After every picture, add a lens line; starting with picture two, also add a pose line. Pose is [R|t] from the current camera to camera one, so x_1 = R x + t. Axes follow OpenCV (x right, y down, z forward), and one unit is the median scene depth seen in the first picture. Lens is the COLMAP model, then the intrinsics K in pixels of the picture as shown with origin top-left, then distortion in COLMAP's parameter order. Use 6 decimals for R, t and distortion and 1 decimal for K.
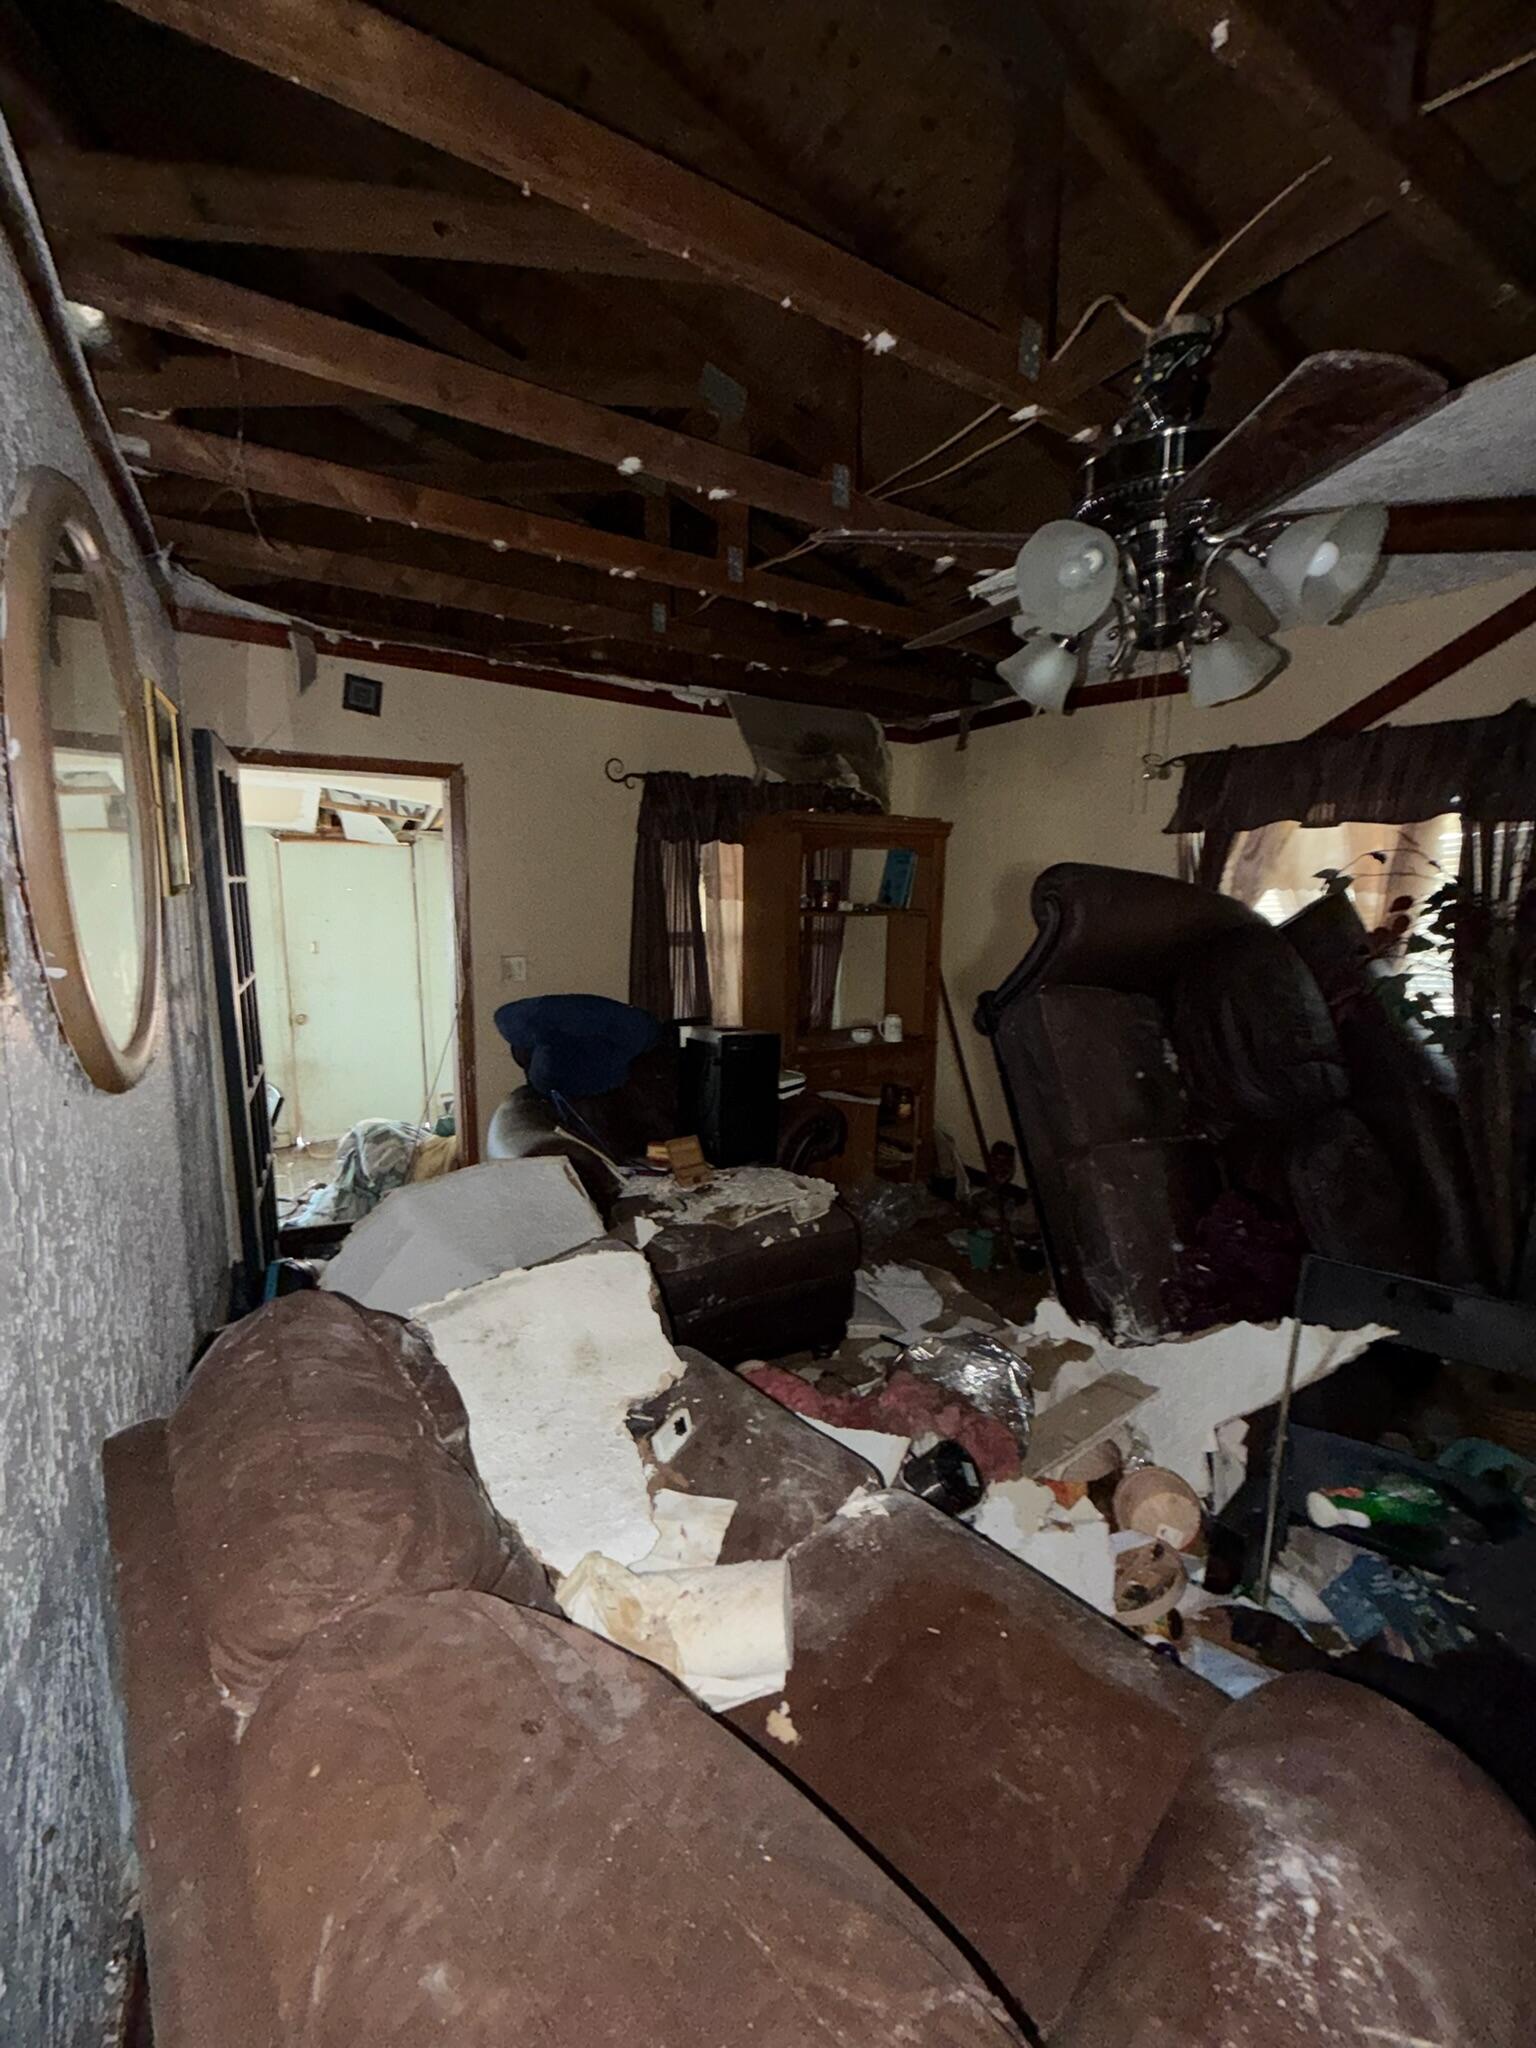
lens RADIAL K [[820.5, 0, 769.1], [0, 820.5, 1023.1], [0, 0, 1]] dist [0.000413, -0.000396]
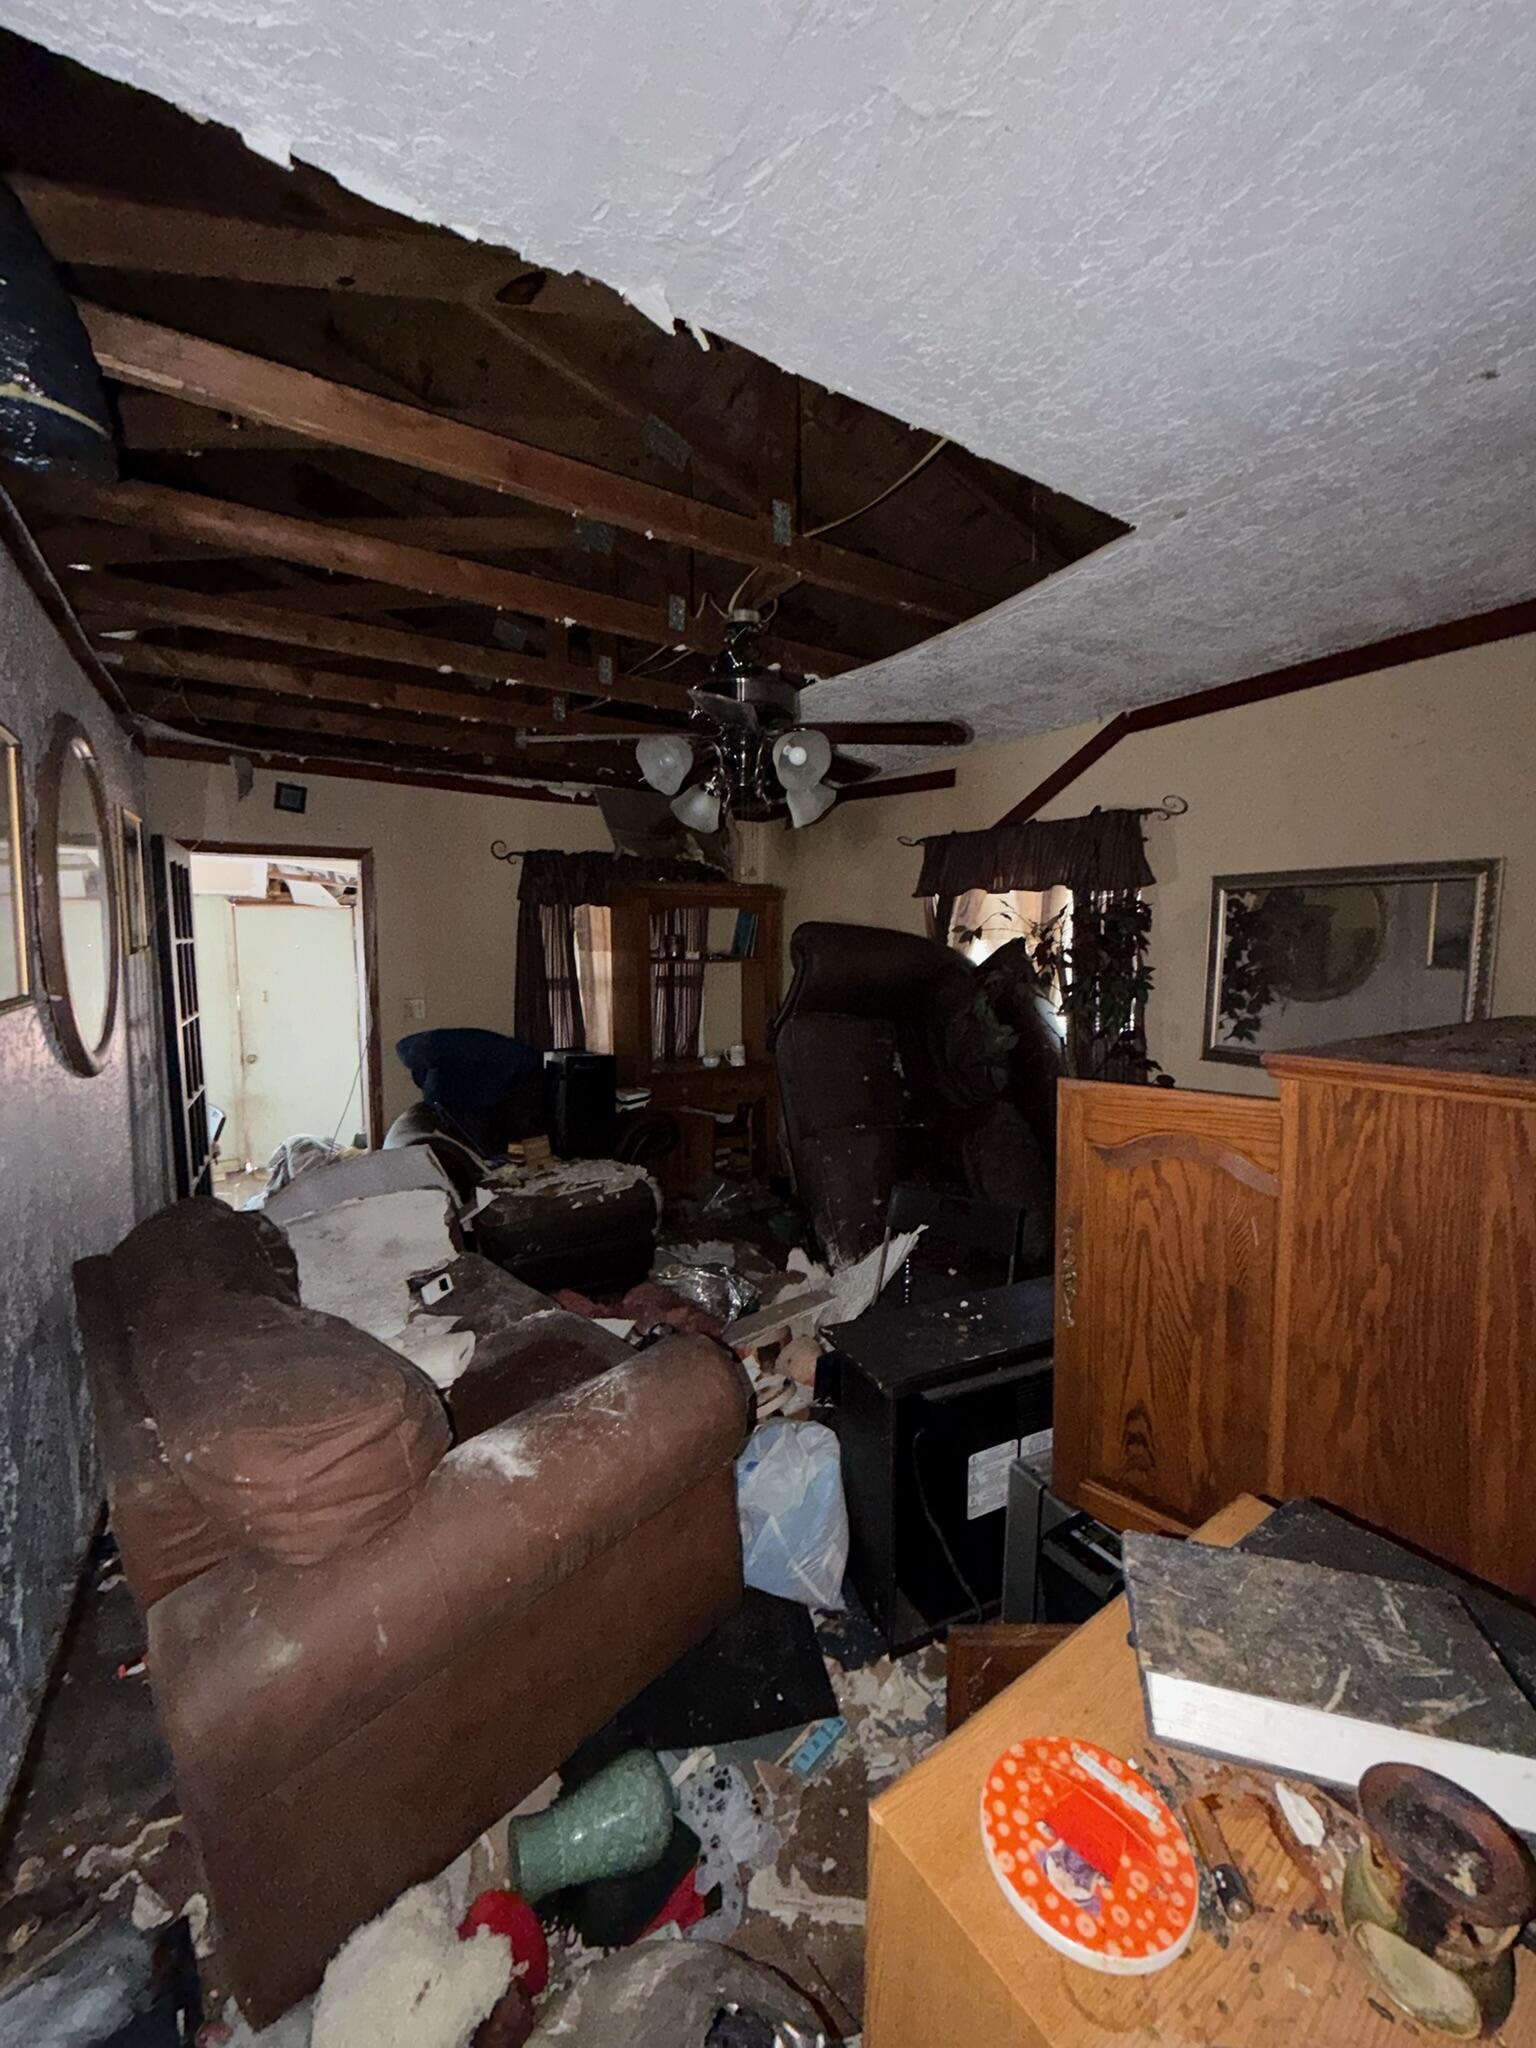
lens RADIAL K [[820.5, 0, 769.4], [0, 820.5, 1024.4], [0, 0, 1]] dist [0.000413, -0.000396]
pose [[0.999671, -0.013901, 0.021548, 0.232764], [0.015126, 0.998216, -0.057752, 0.043548], [-0.020707, 0.058059, 0.998098, -0.292723]]
